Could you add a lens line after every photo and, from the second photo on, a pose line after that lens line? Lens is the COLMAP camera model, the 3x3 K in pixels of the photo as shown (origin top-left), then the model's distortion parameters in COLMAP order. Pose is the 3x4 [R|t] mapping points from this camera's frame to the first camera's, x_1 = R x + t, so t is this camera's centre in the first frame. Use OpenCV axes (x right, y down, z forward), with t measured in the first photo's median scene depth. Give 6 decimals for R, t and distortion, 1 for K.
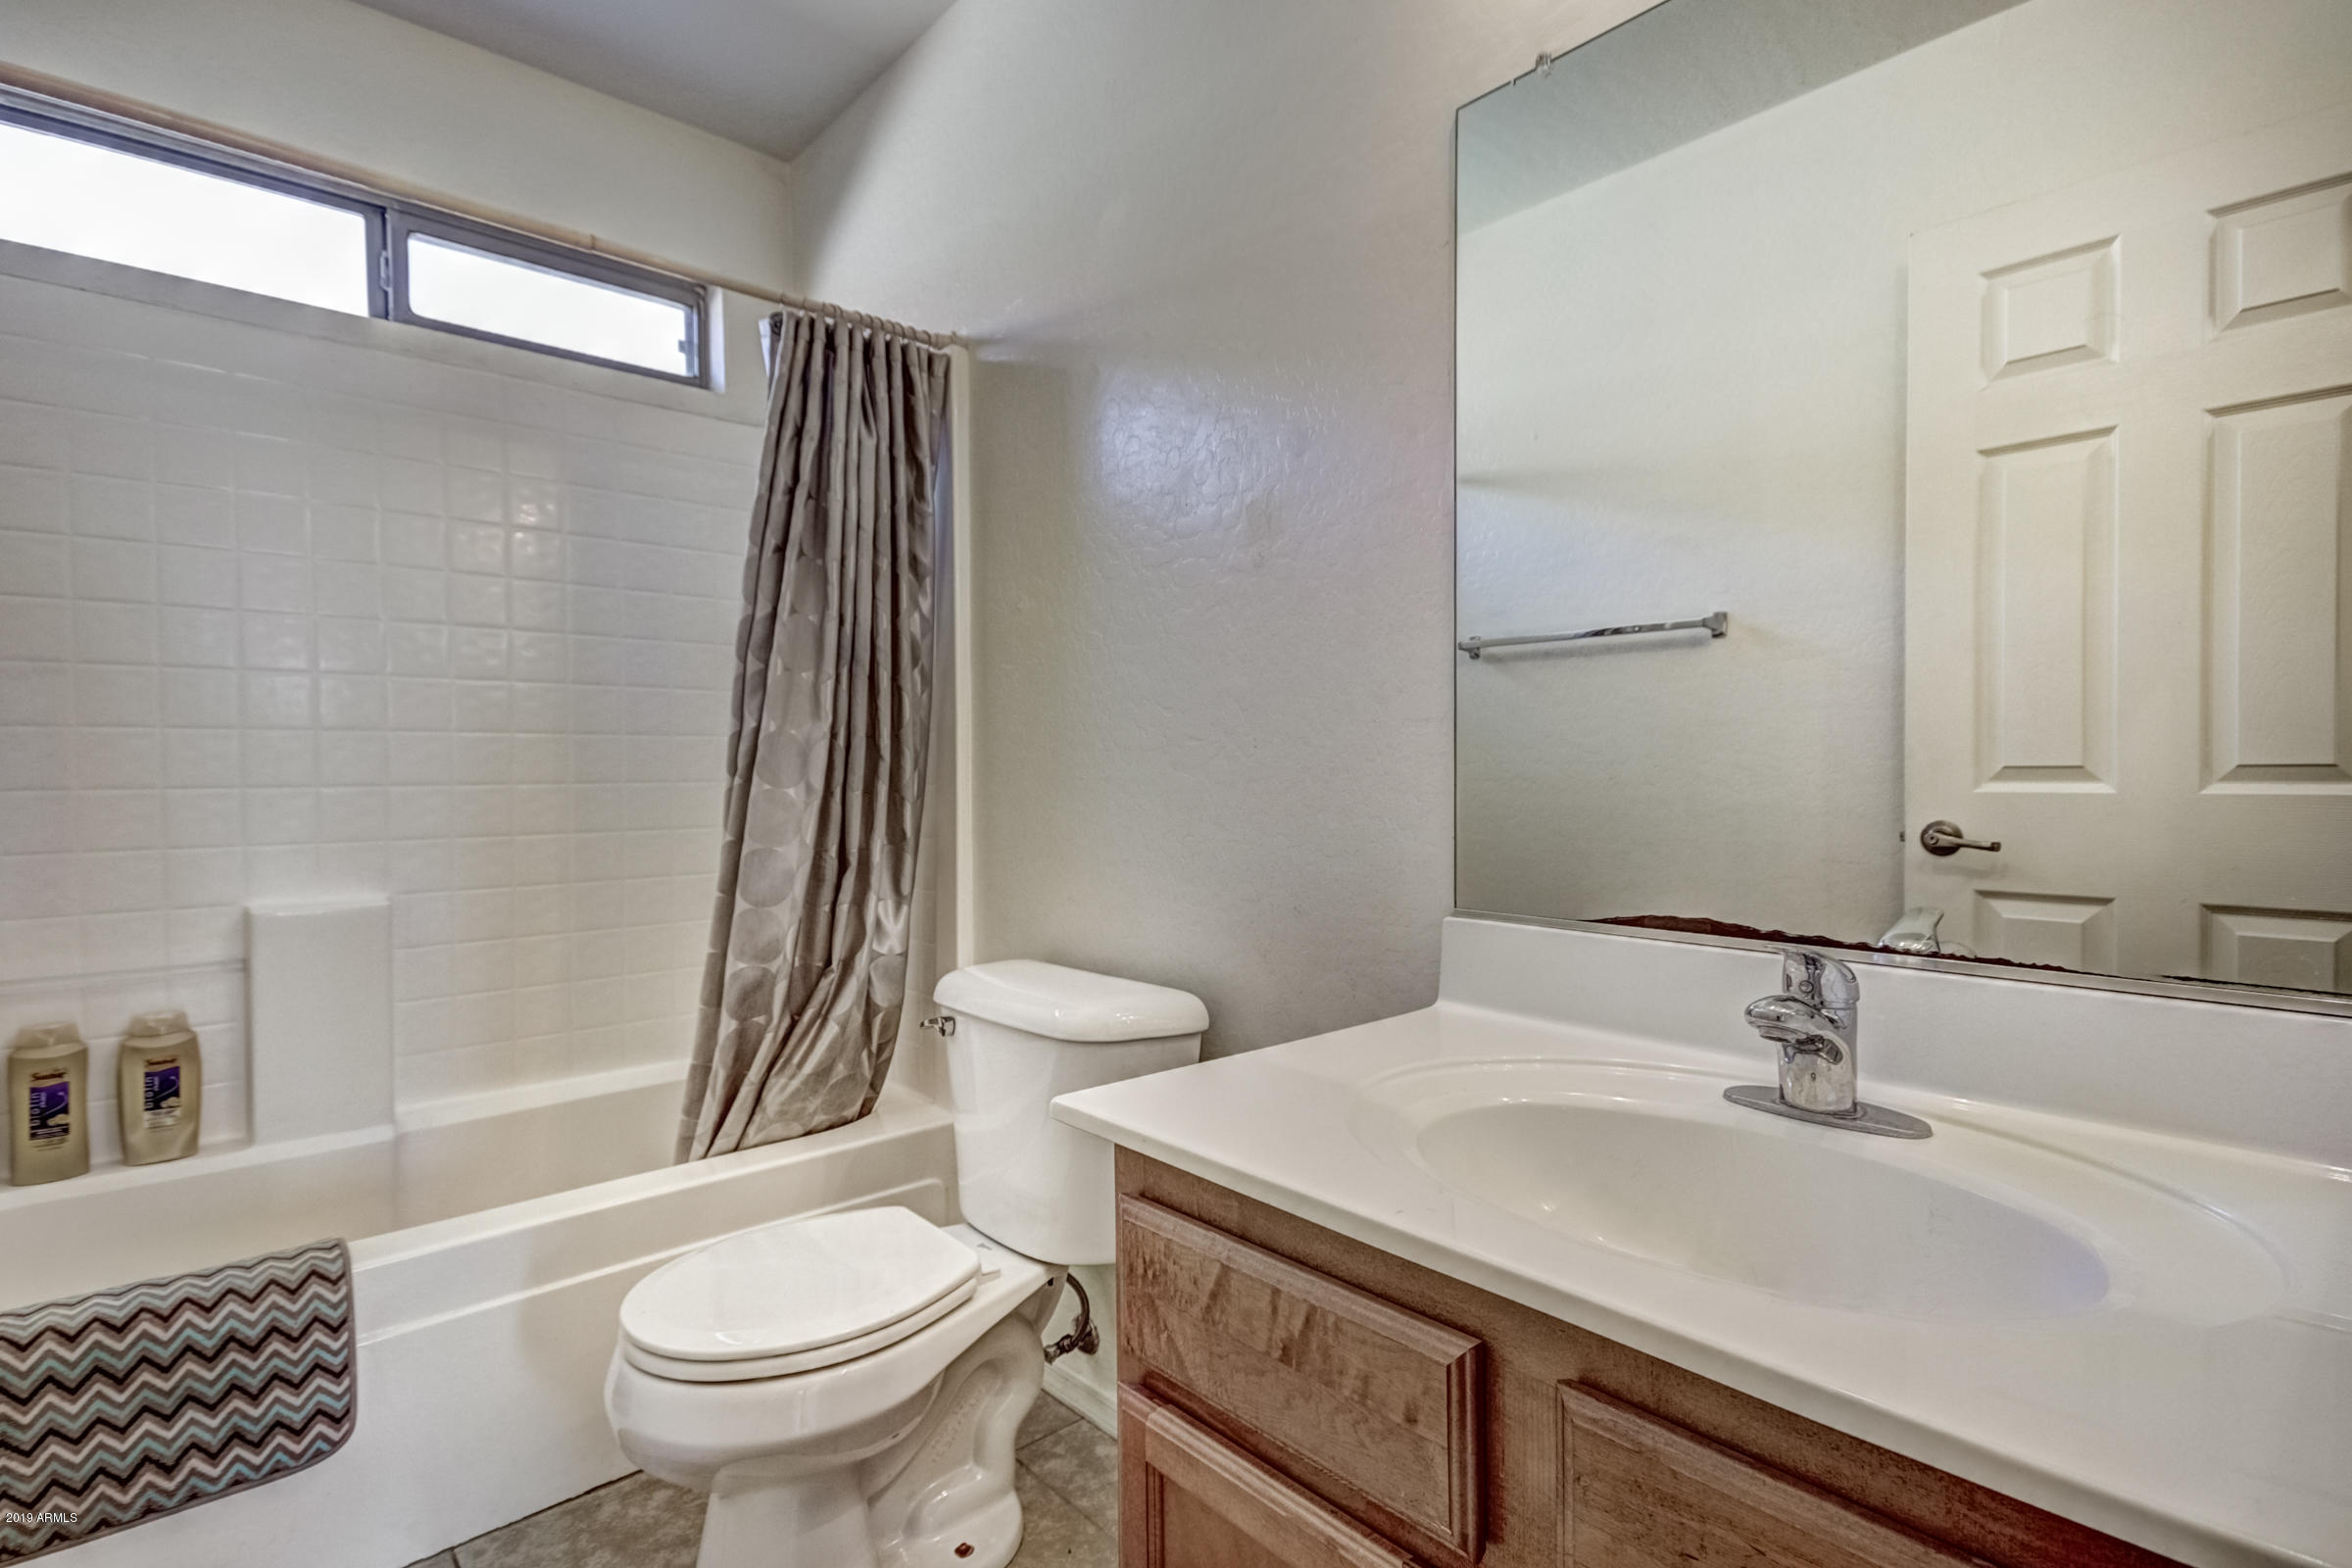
lens RADIAL K [[1116.1, 0, 1168.6], [0, 1116.1, 784.1], [0, 0, 1]] dist [0.017392, 0.000279]
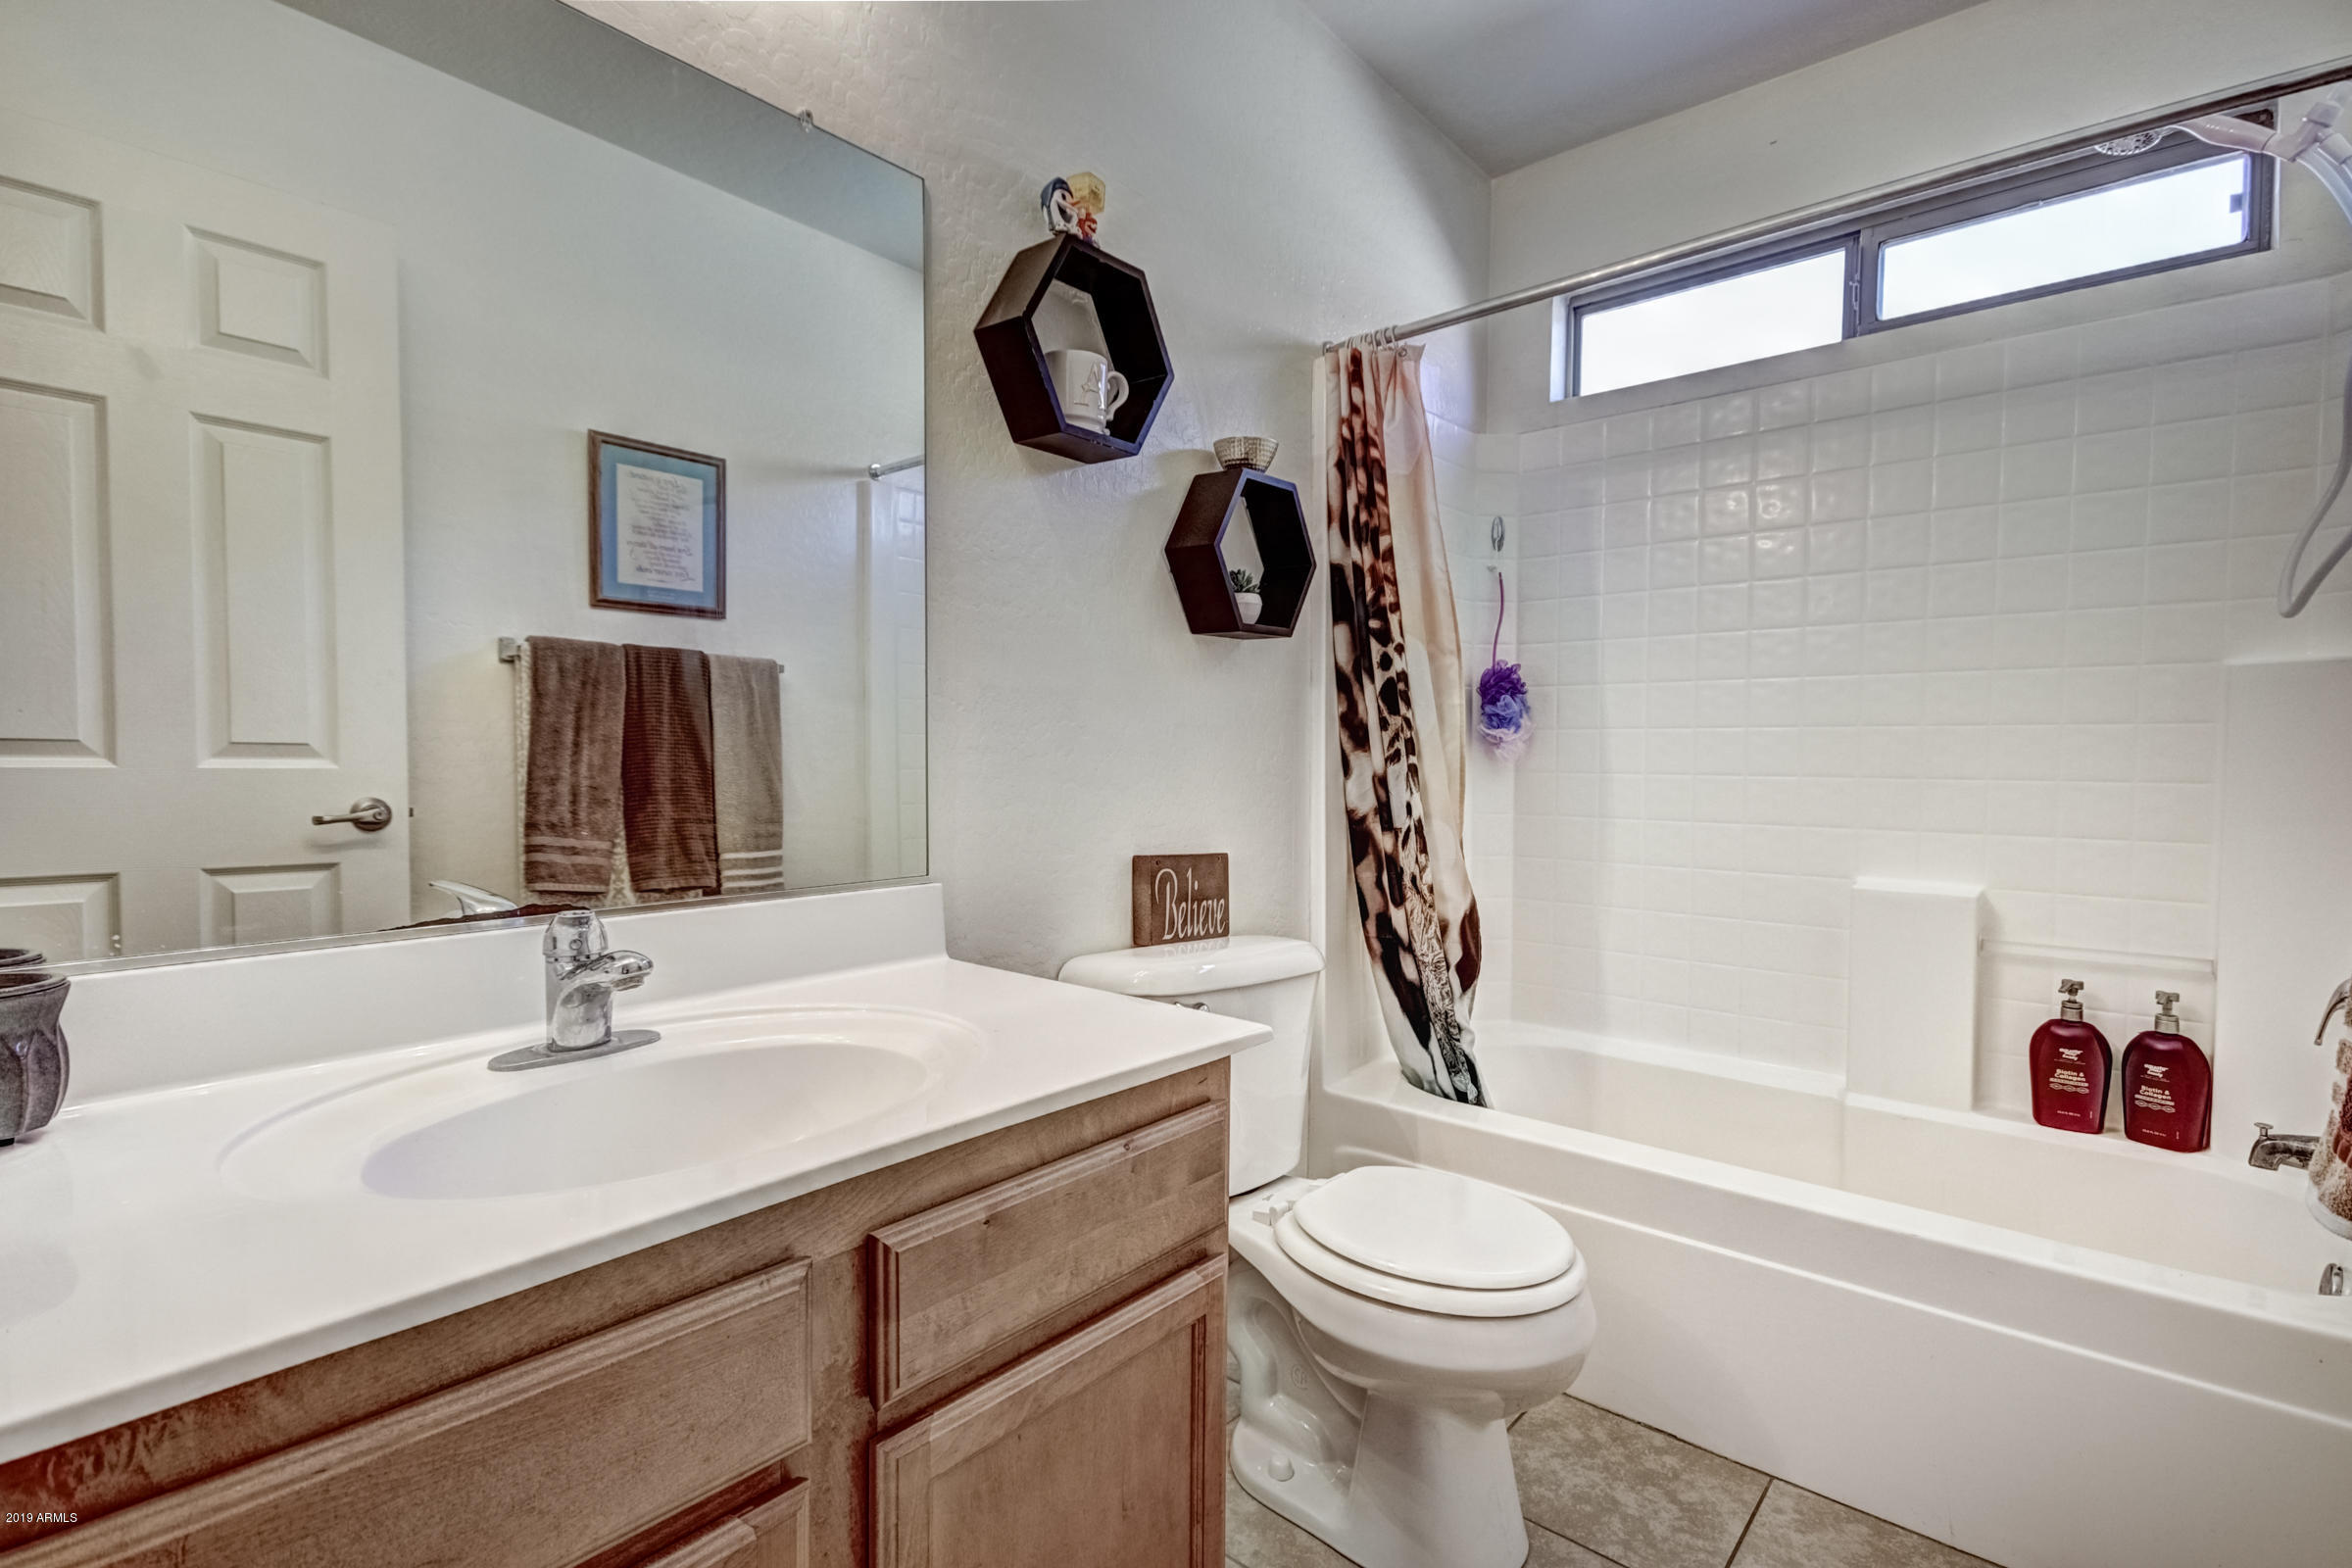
lens RADIAL K [[1100.7, 0, 1176.0], [0, 1100.7, 784.0], [0, 0, 1]] dist [-0.022714, 0.000042]
pose [[-0.101815, -0.019567, 0.994611, -0.519254], [0.006198, 0.999775, 0.020303, 0.010424], [-0.994784, 0.008232, -0.101671, 0.496956]]
